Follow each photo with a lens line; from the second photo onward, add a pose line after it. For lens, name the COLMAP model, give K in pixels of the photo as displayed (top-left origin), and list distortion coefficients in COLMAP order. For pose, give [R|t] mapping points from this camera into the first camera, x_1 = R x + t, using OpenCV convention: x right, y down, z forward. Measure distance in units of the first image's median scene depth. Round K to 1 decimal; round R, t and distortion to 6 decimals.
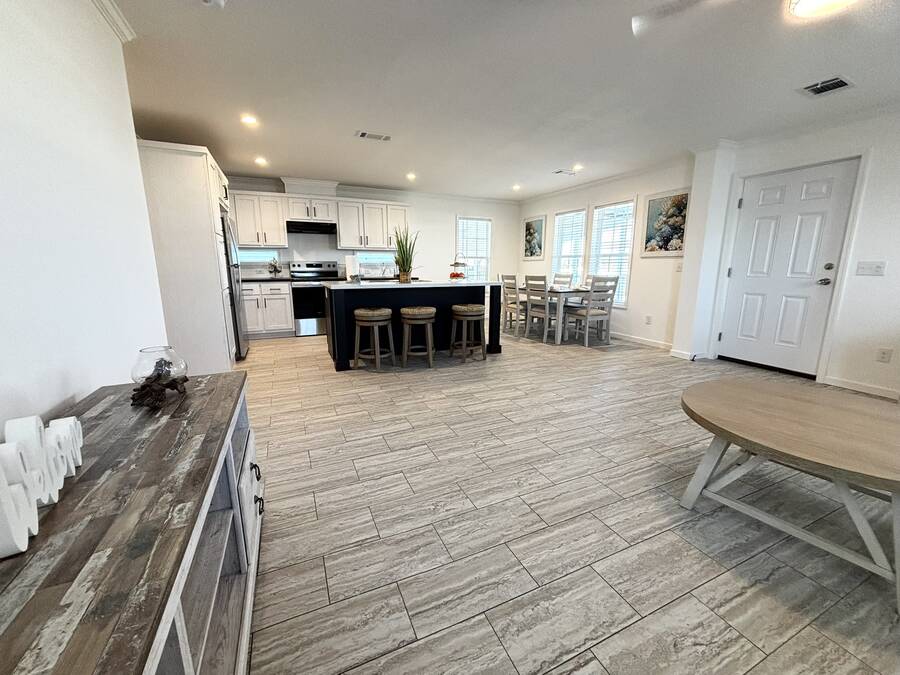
lens RADIAL K [[362.7, 0, 451.1], [0, 362.7, 335.3], [0, 0, 1]] dist [0.004650, 0.000148]
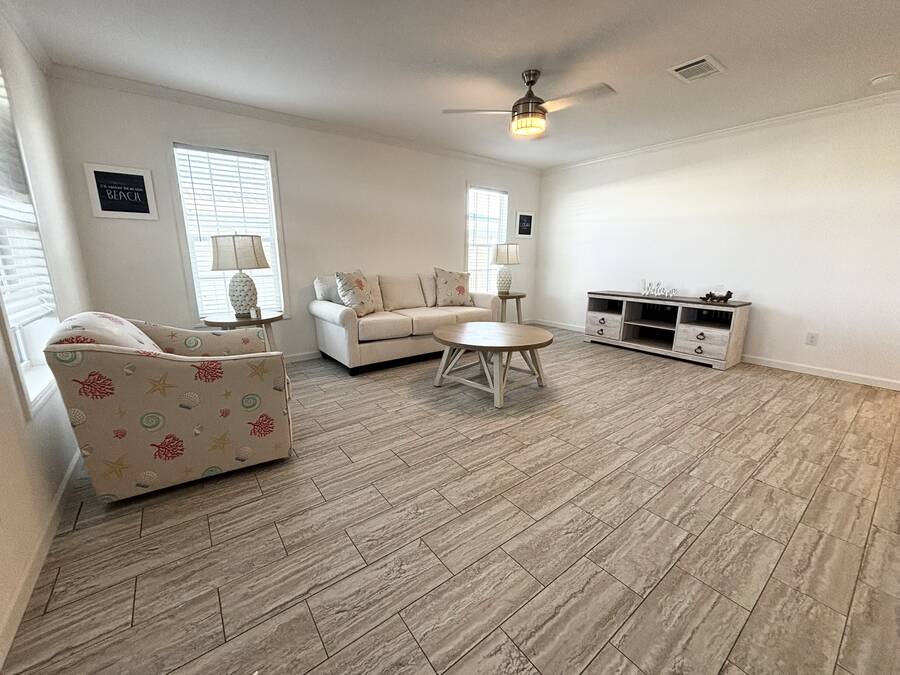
lens RADIAL K [[362.7, 0, 450.7], [0, 362.7, 337.0], [0, 0, 1]] dist [0.004650, 0.000148]
pose [[-0.974658, 0.040296, -0.220040, 0.794857], [-0.052905, 0.914215, 0.401760, -0.255369], [0.217353, 0.403220, -0.888916, 1.293216]]
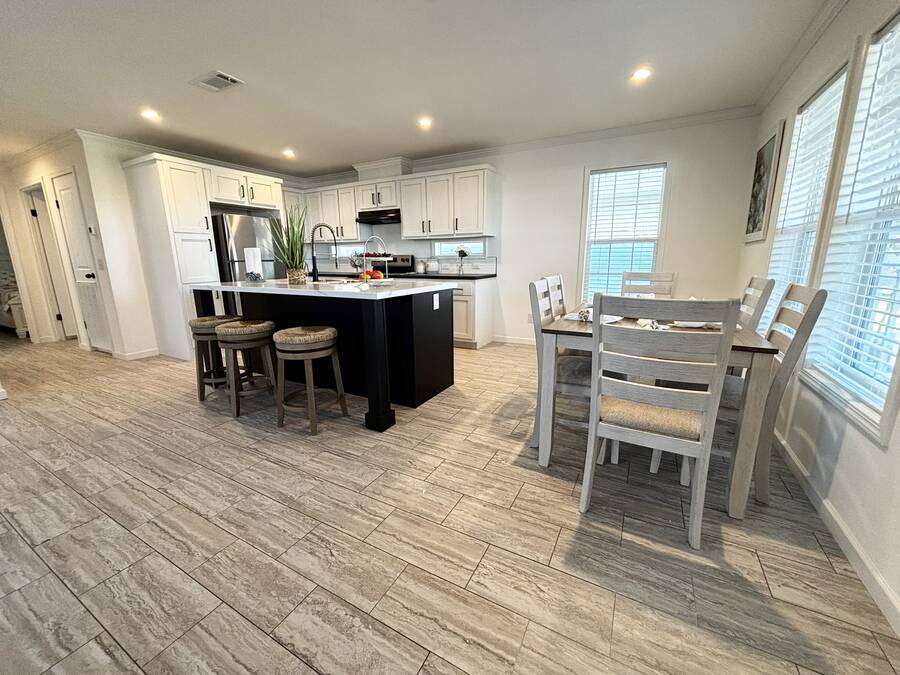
lens RADIAL K [[362.7, 0, 449.9], [0, 362.7, 341.3], [0, 0, 1]] dist [0.004650, 0.000148]
pose [[0.597011, 0.170282, -0.783953, 0.818022], [-0.141791, 0.984226, 0.105804, -0.208096], [0.789603, 0.047991, 0.611738, 1.088006]]
